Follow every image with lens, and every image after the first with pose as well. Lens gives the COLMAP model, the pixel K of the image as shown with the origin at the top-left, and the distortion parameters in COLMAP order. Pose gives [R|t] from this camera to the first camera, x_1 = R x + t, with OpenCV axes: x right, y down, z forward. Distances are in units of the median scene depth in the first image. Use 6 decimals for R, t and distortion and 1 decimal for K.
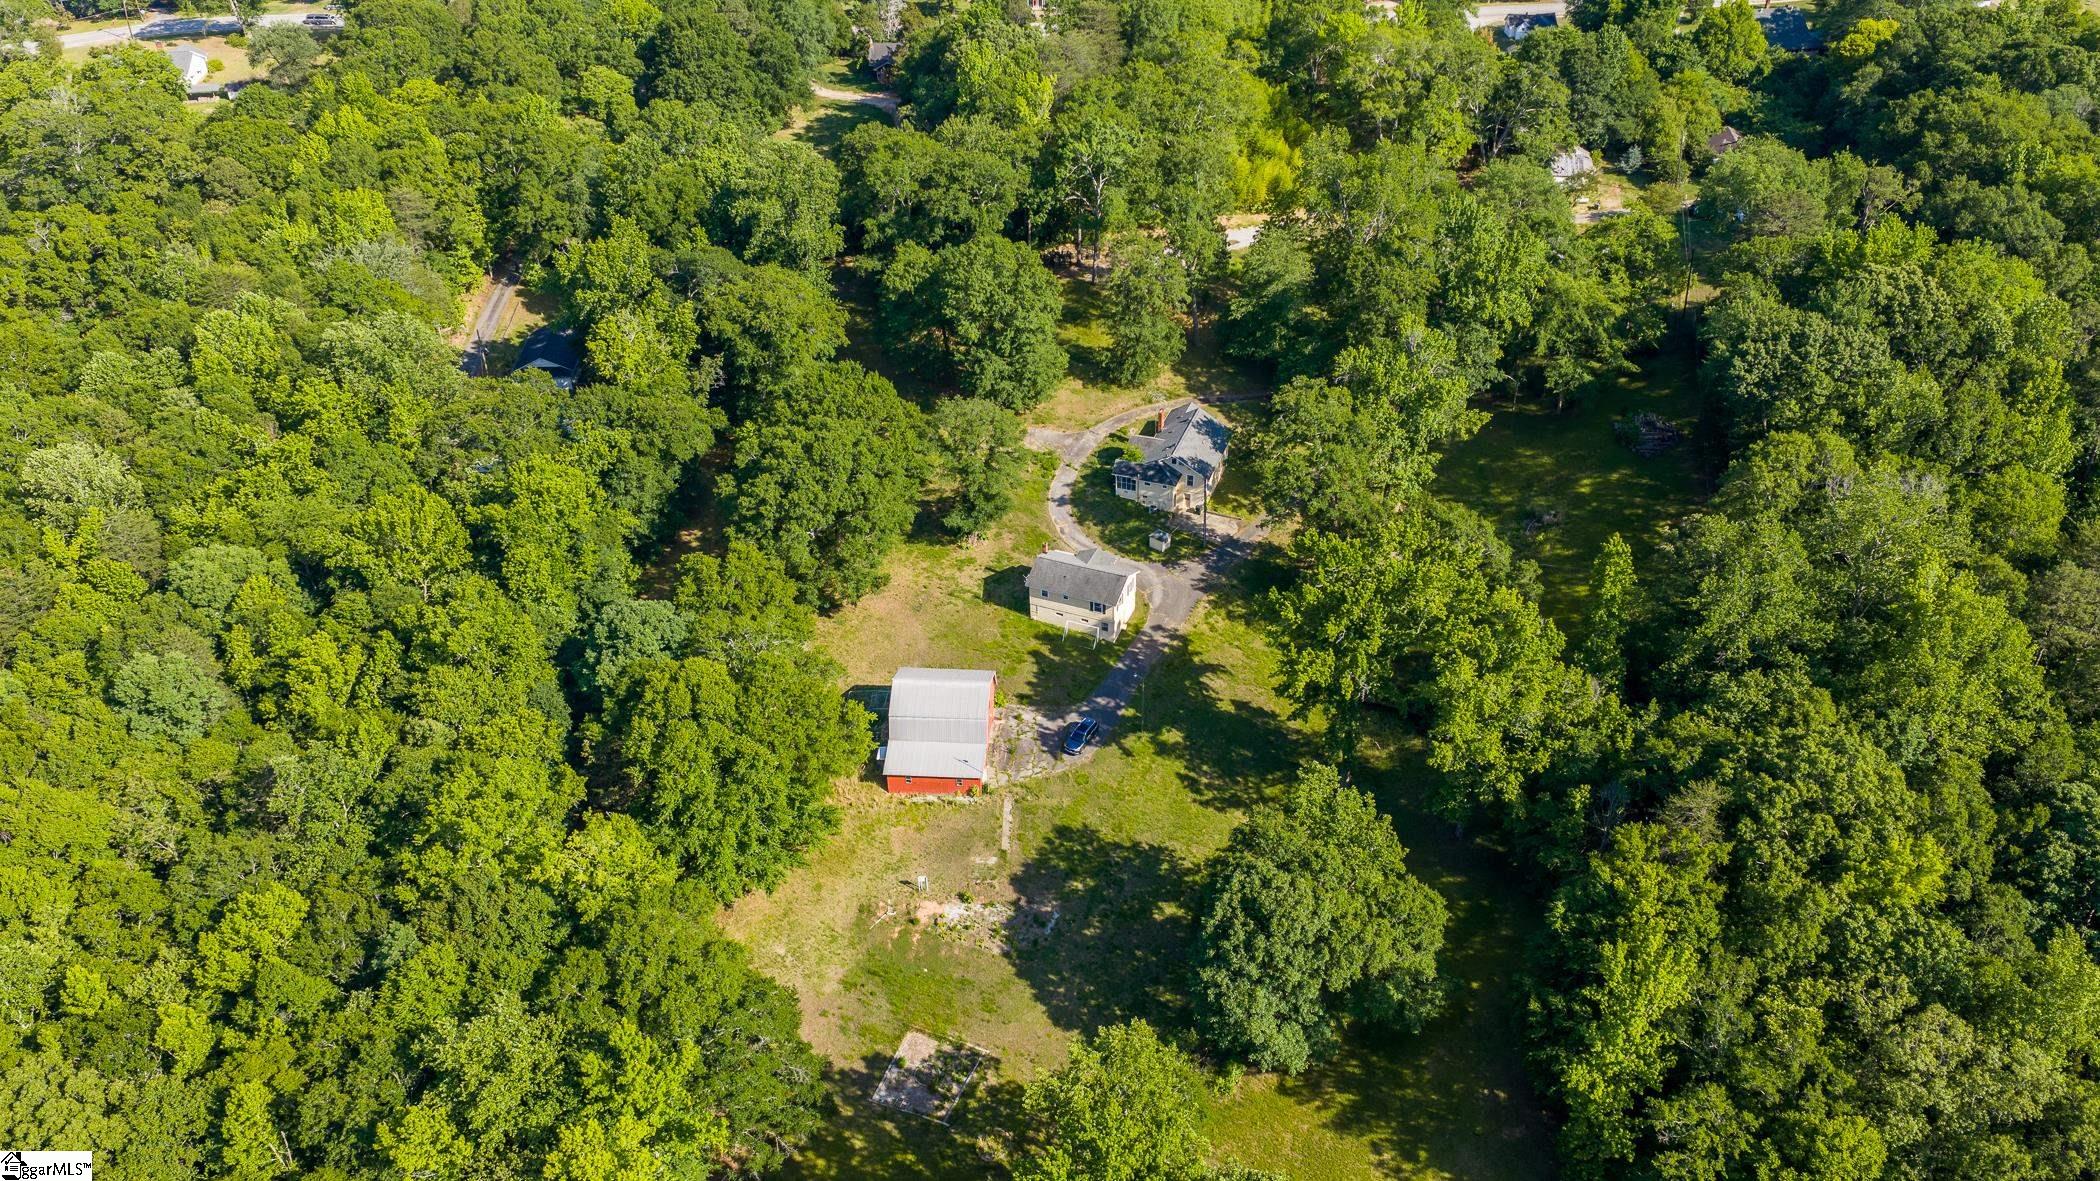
lens RADIAL K [[1717.9, 0, 1048.3], [0, 1717.9, 596.2], [0, 0, 1]] dist [0.025494, -0.044563]
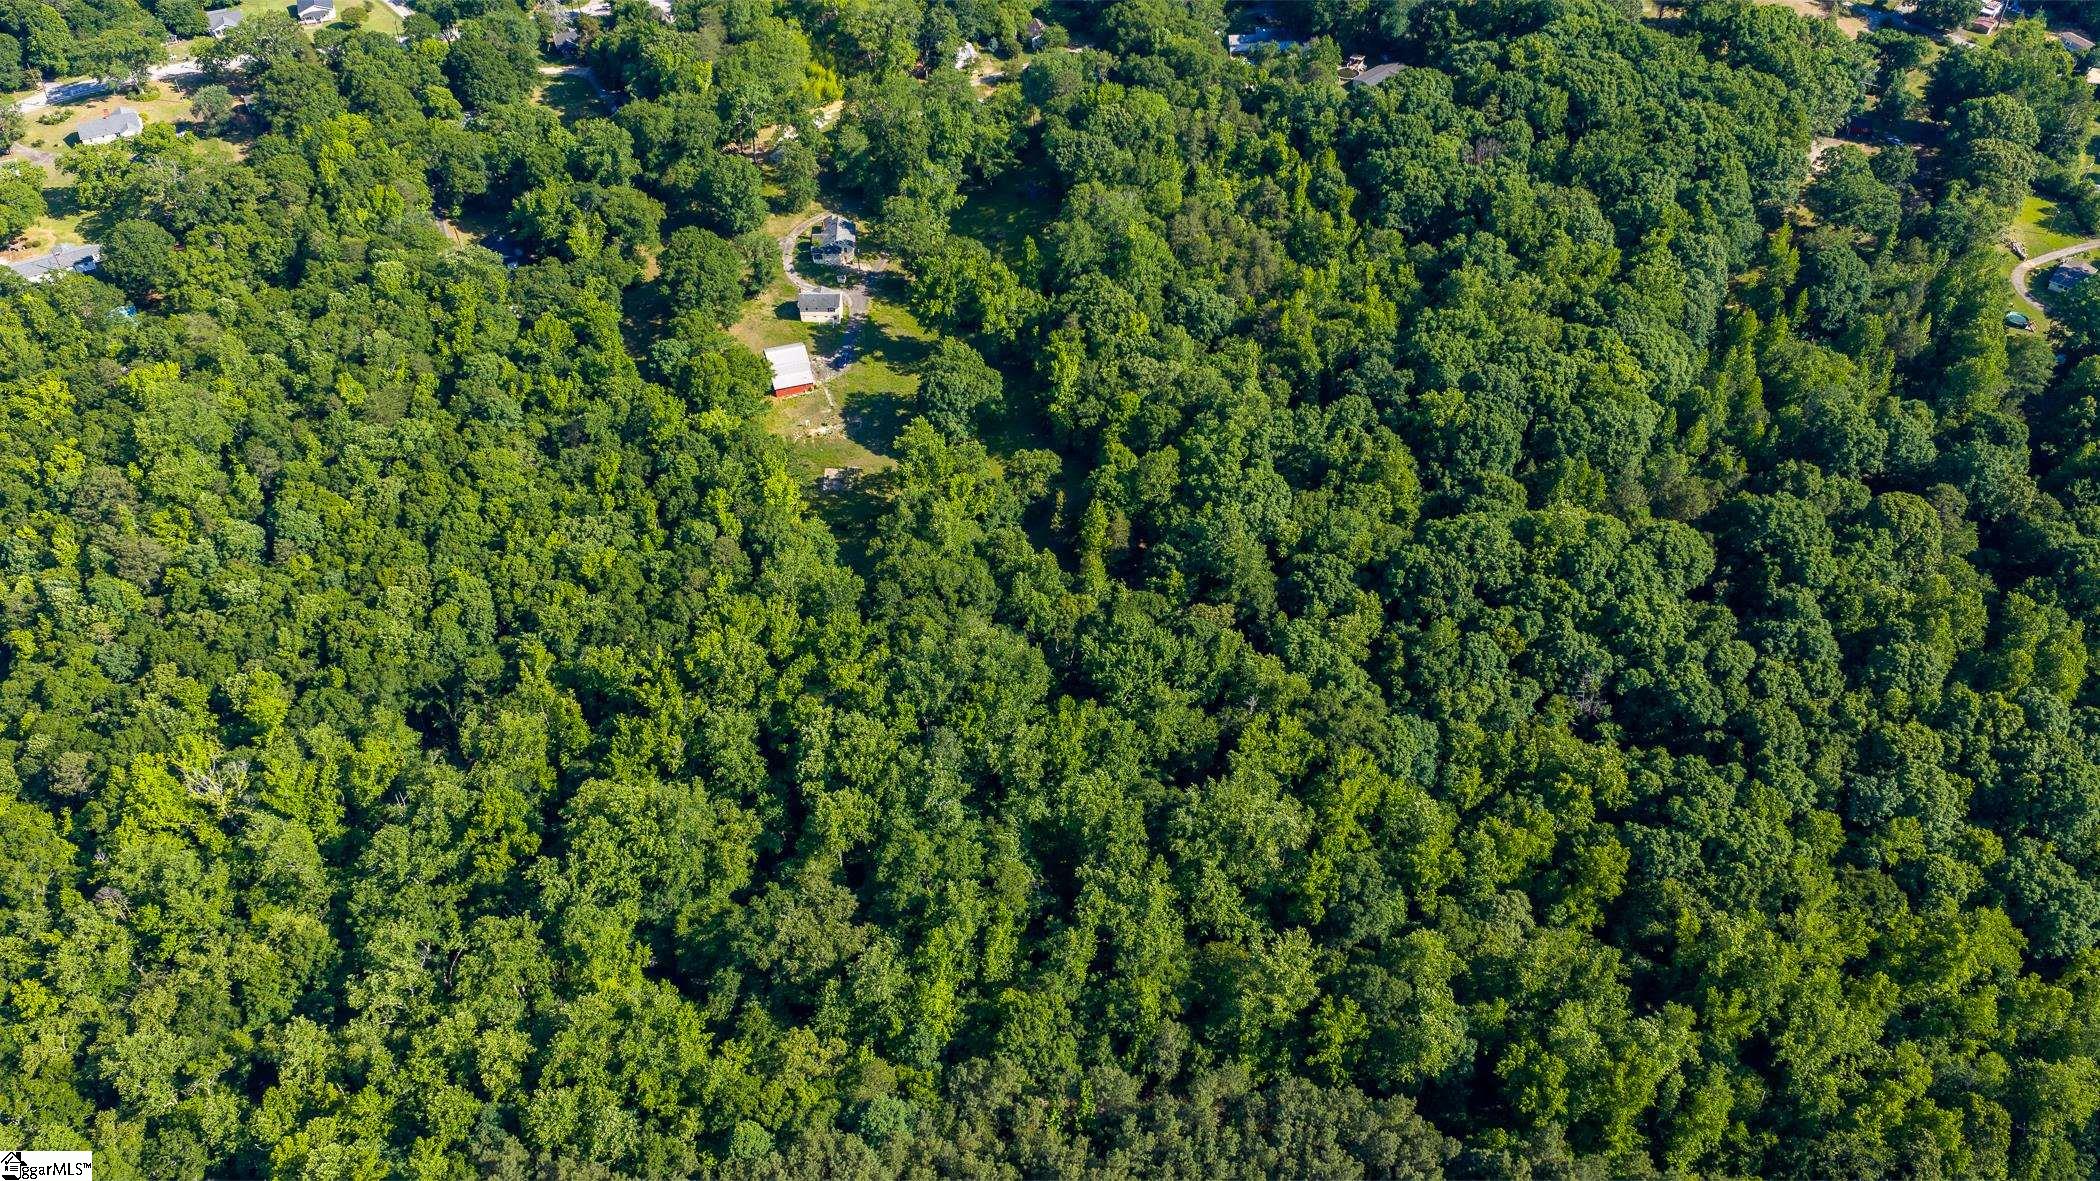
lens RADIAL K [[1717.9, 0, 1049.3], [0, 1717.9, 589.5], [0, 0, 1]] dist [0.025494, -0.044563]
pose [[0.926123, -0.252799, 0.279979, -0.422880], [0.214517, 0.963468, 0.160351, 0.057851], [-0.310287, -0.088444, 0.946520, -1.276564]]
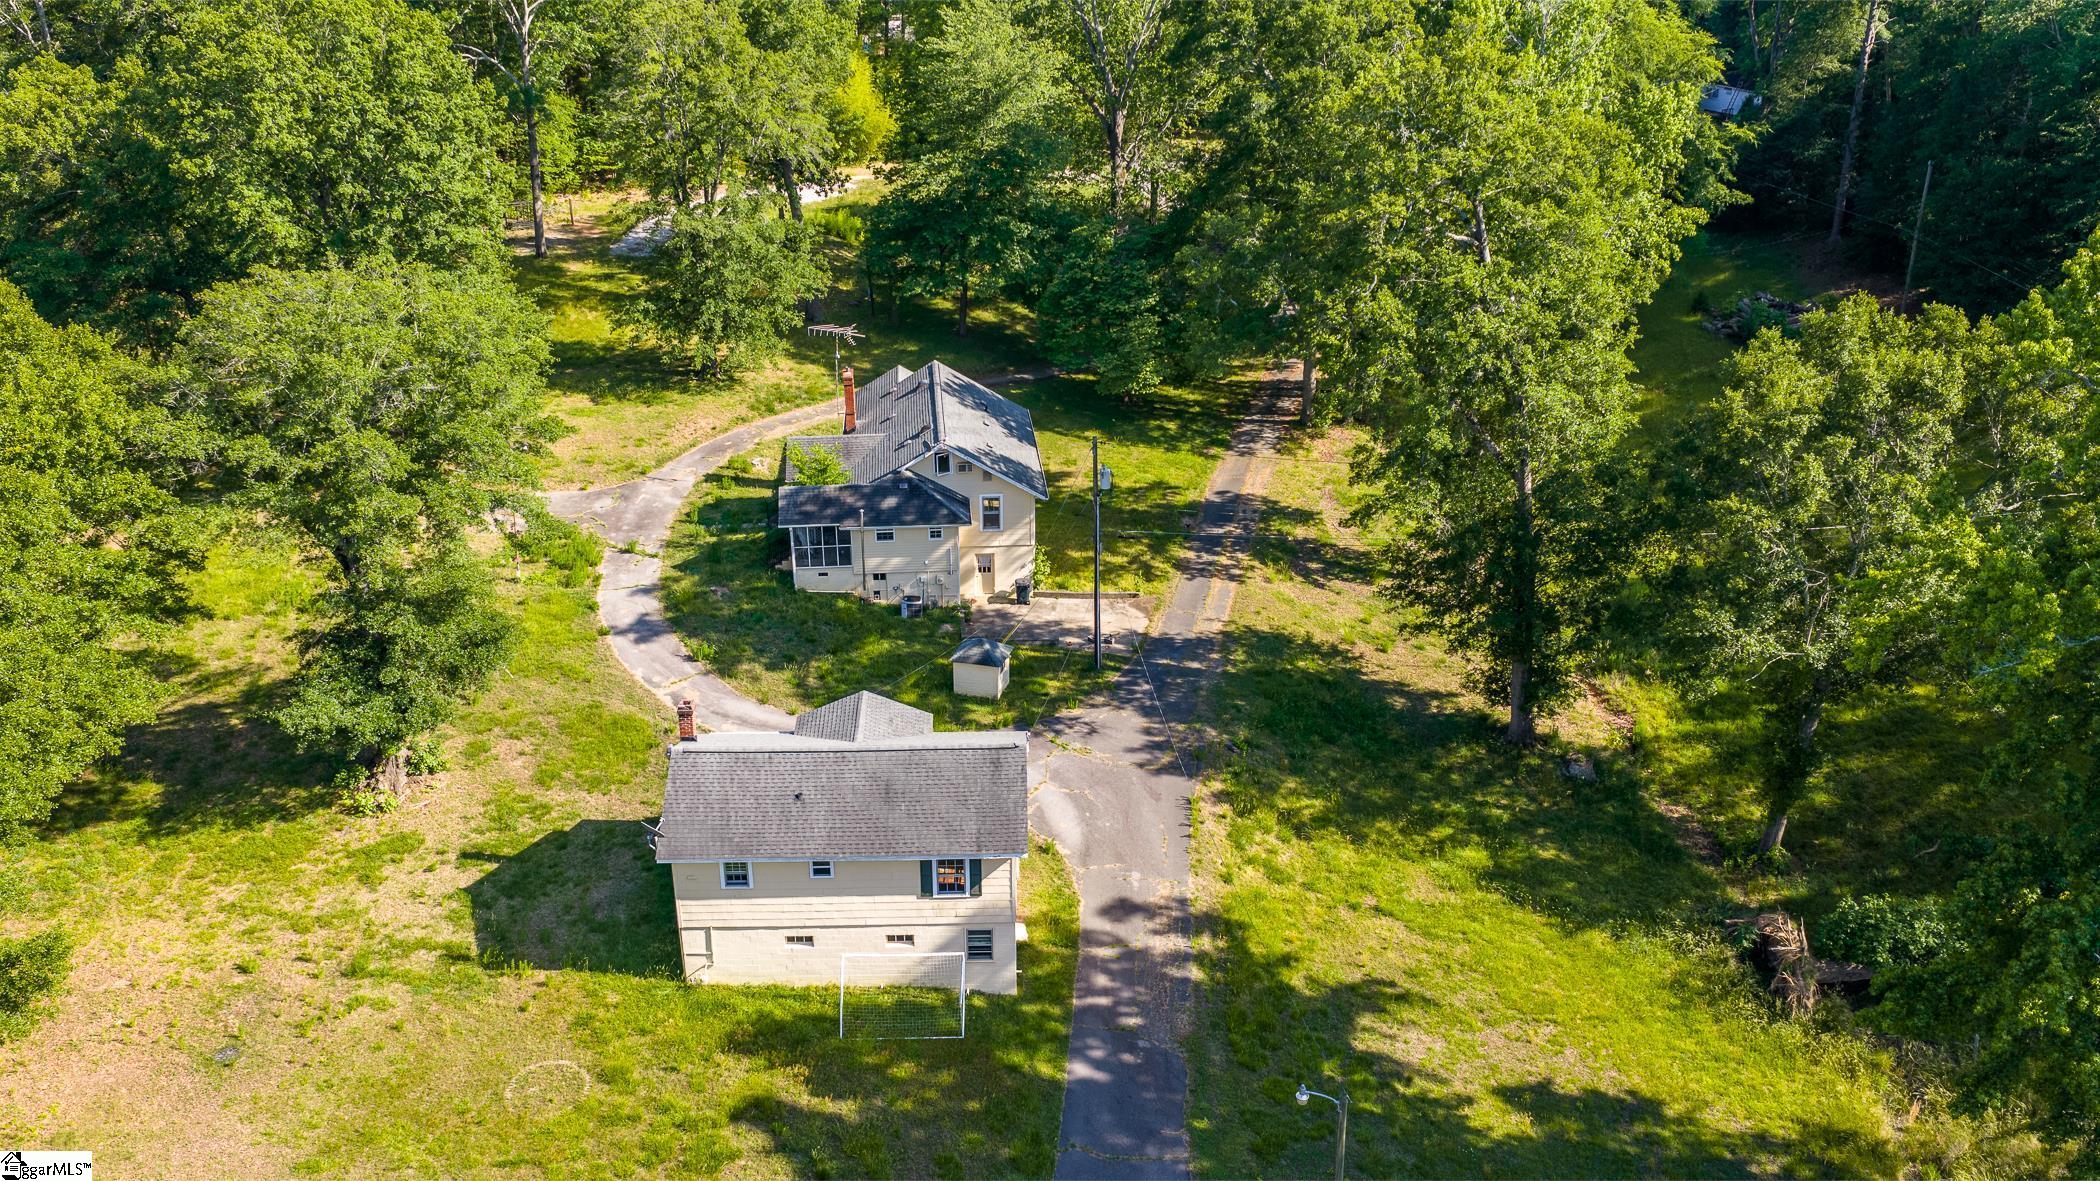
lens RADIAL K [[1717.9, 0, 1058.4], [0, 1717.9, 593.7], [0, 0, 1]] dist [0.025494, -0.044563]
pose [[0.908781, -0.156339, 0.386879, -0.050138], [0.228813, 0.962043, -0.148720, 0.007163], [-0.348943, 0.223677, 0.910059, 0.685927]]
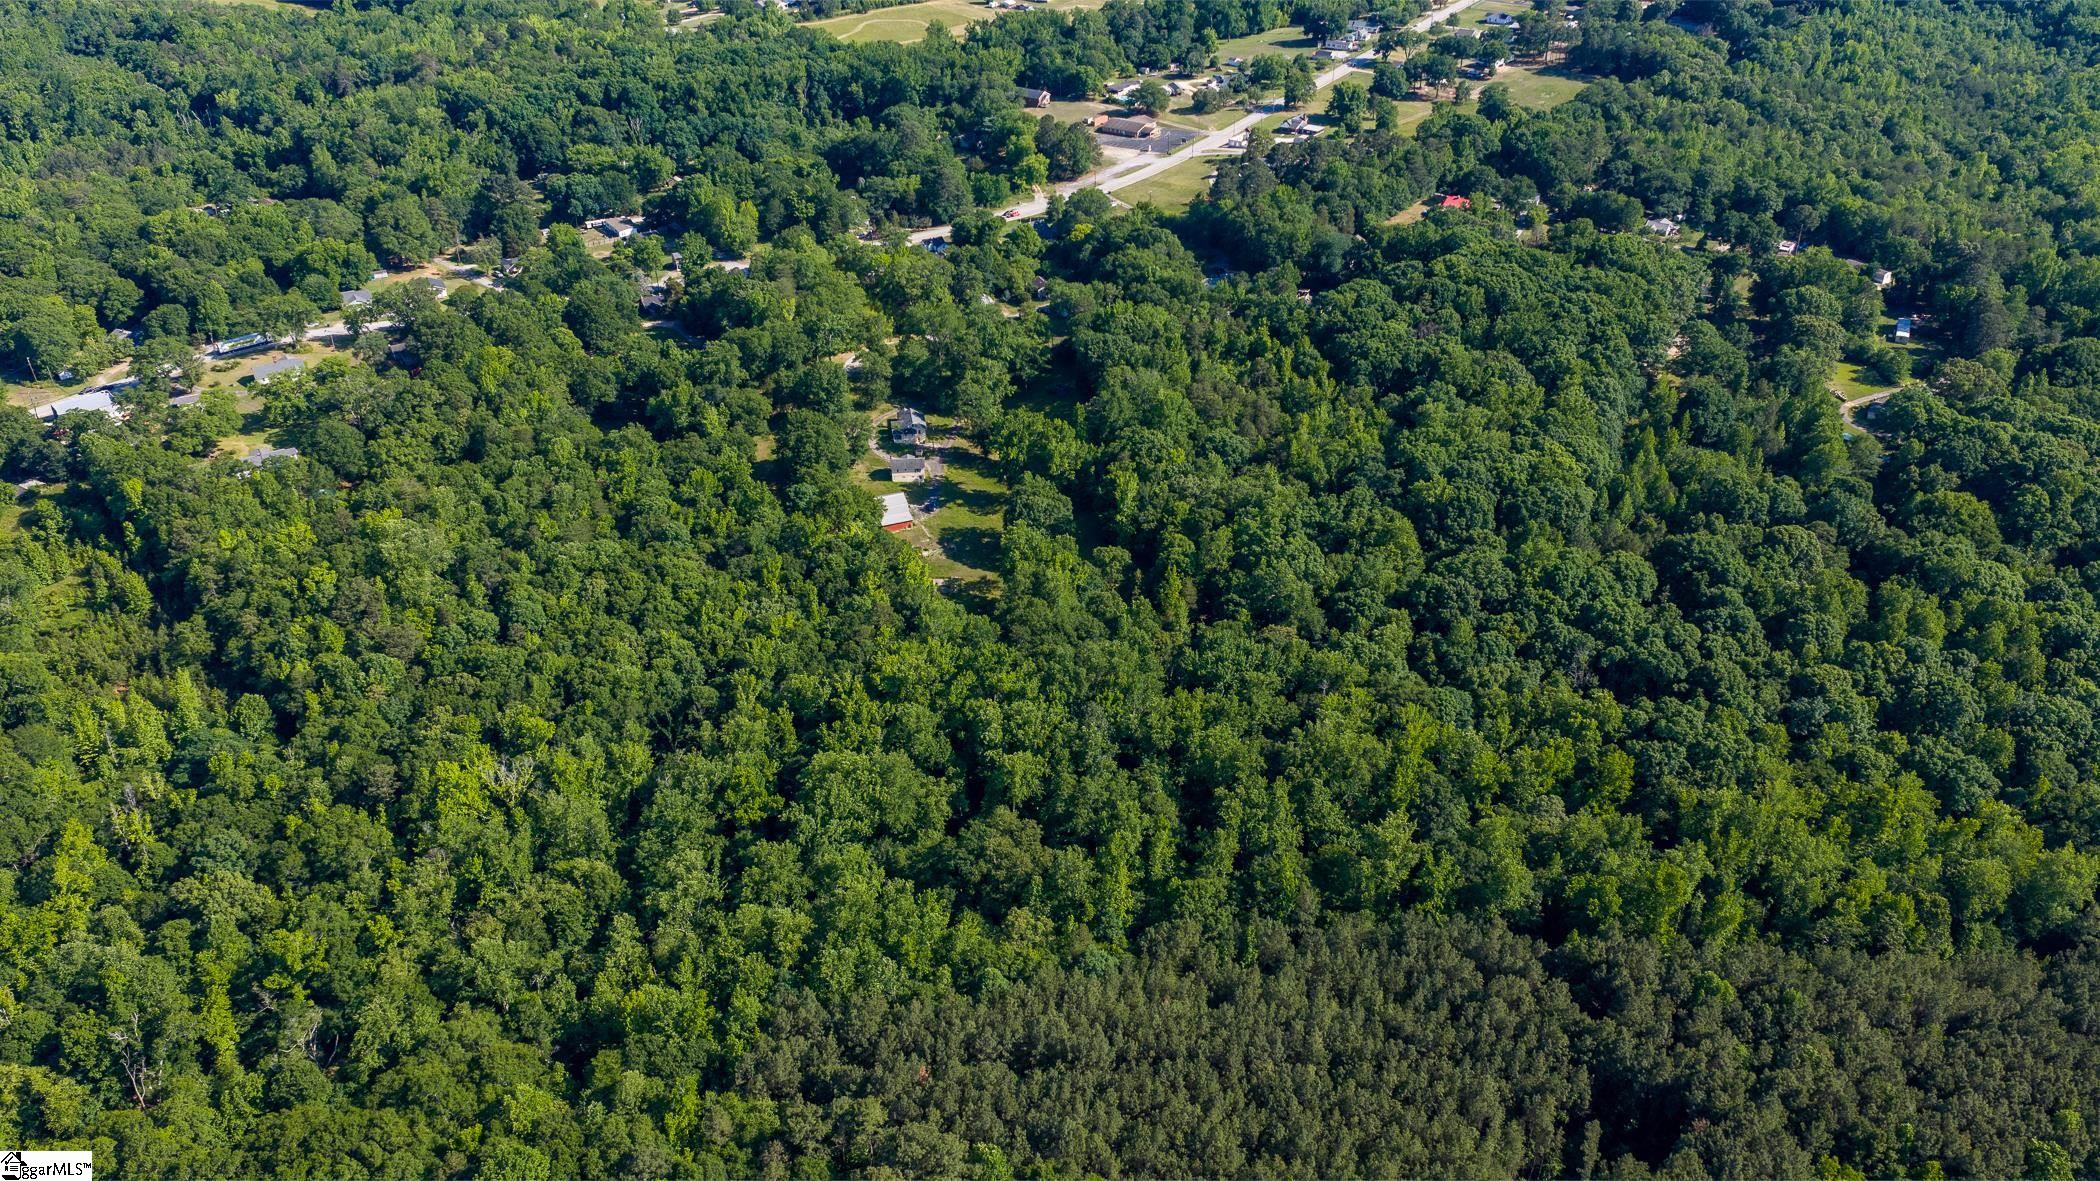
lens RADIAL K [[1717.9, 0, 1048.5], [0, 1717.9, 601.4], [0, 0, 1]] dist [0.025494, -0.044563]
pose [[0.887018, -0.225990, 0.402650, -0.923598], [0.261257, 0.964667, -0.034110, 0.349865], [-0.380714, 0.135451, 0.914718, -1.586883]]
